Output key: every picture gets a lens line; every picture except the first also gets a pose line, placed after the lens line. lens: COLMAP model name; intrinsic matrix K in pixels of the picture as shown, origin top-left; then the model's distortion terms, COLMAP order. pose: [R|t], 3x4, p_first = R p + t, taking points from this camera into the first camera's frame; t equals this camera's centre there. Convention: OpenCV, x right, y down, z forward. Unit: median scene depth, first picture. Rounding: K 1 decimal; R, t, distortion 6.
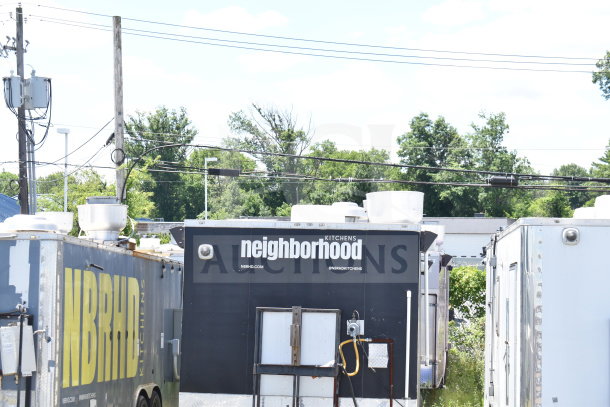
lens RADIAL K [[1416.8, 0, 305.3], [0, 1416.8, 202.8], [0, 0, 1]] dist [0.157200, 0.000000]
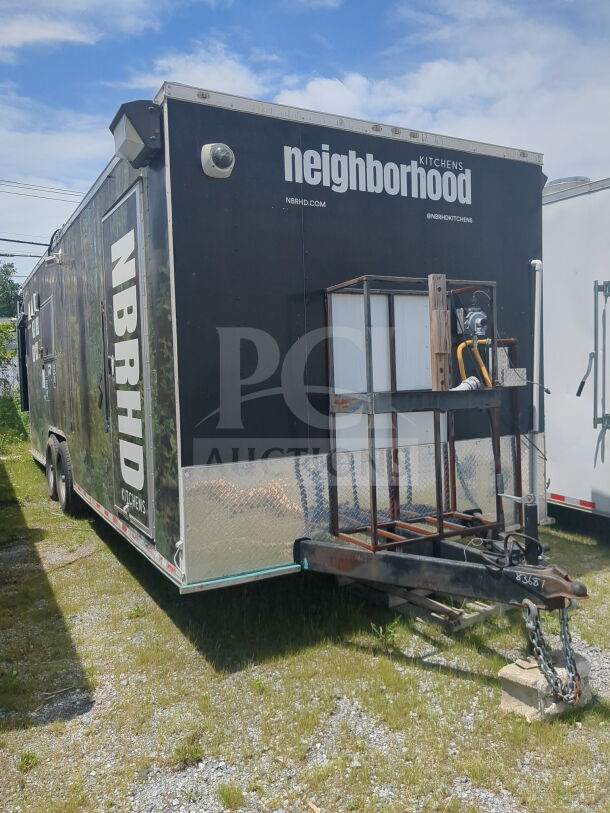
lens RADIAL K [[665.0, 0, 305.4], [0, 665.0, 409.3], [0, 0, 1]] dist [0.018274, 0.002981]
pose [[0.838771, -0.067913, 0.540233, -0.169869], [0.042458, 0.997328, 0.059455, 0.104033], [-0.542827, -0.026932, 0.839412, 0.803143]]
